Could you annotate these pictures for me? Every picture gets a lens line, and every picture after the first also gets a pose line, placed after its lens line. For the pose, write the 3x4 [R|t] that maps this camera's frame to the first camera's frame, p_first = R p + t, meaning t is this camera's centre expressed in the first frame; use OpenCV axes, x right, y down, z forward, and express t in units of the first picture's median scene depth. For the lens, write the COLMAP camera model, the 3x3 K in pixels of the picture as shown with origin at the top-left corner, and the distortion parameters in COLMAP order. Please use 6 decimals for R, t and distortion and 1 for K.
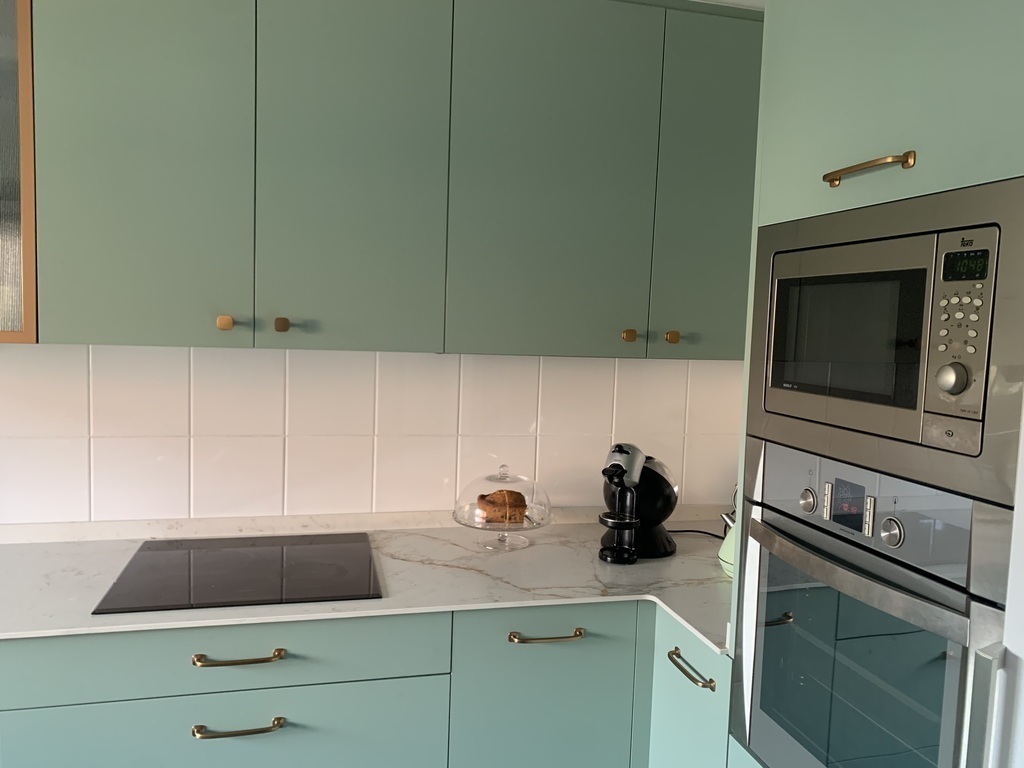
lens RADIAL K [[792.2, 0, 511.0], [0, 792.2, 379.9], [0, 0, 1]] dist [0.050784, -0.058664]
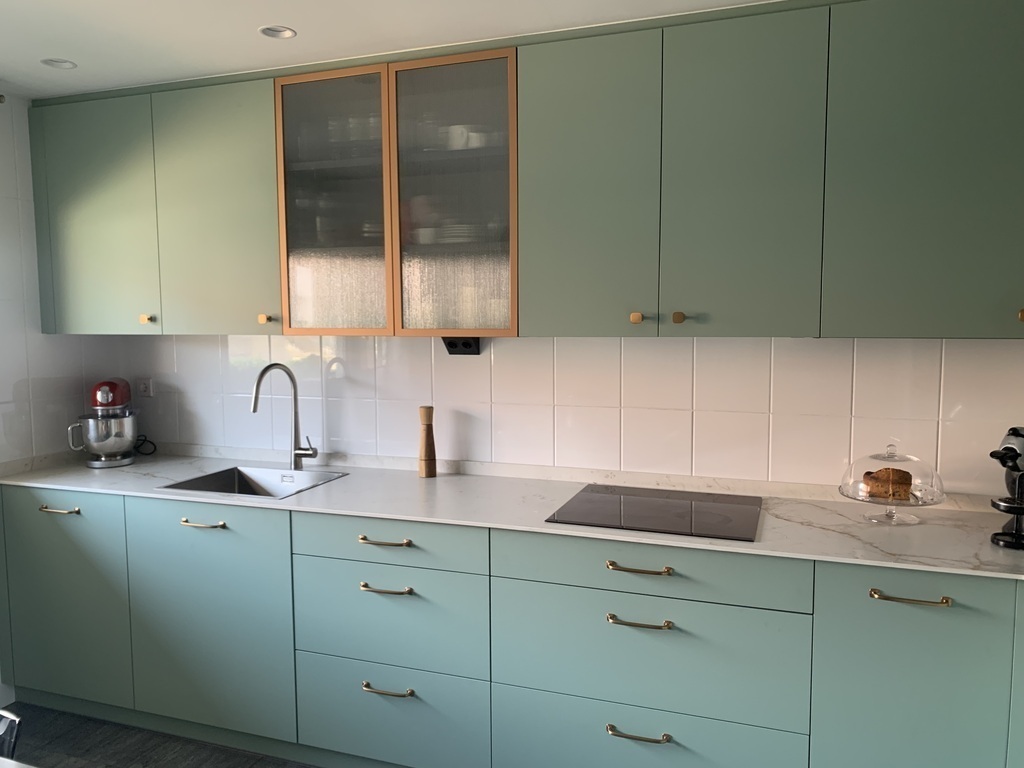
lens RADIAL K [[792.2, 0, 515.0], [0, 792.2, 383.2], [0, 0, 1]] dist [0.050784, -0.058664]
pose [[0.825998, 0.007931, -0.563618, 0.189865], [-0.011702, 0.999927, -0.003079, 0.037588], [0.563552, 0.009138, 0.826030, -0.172940]]
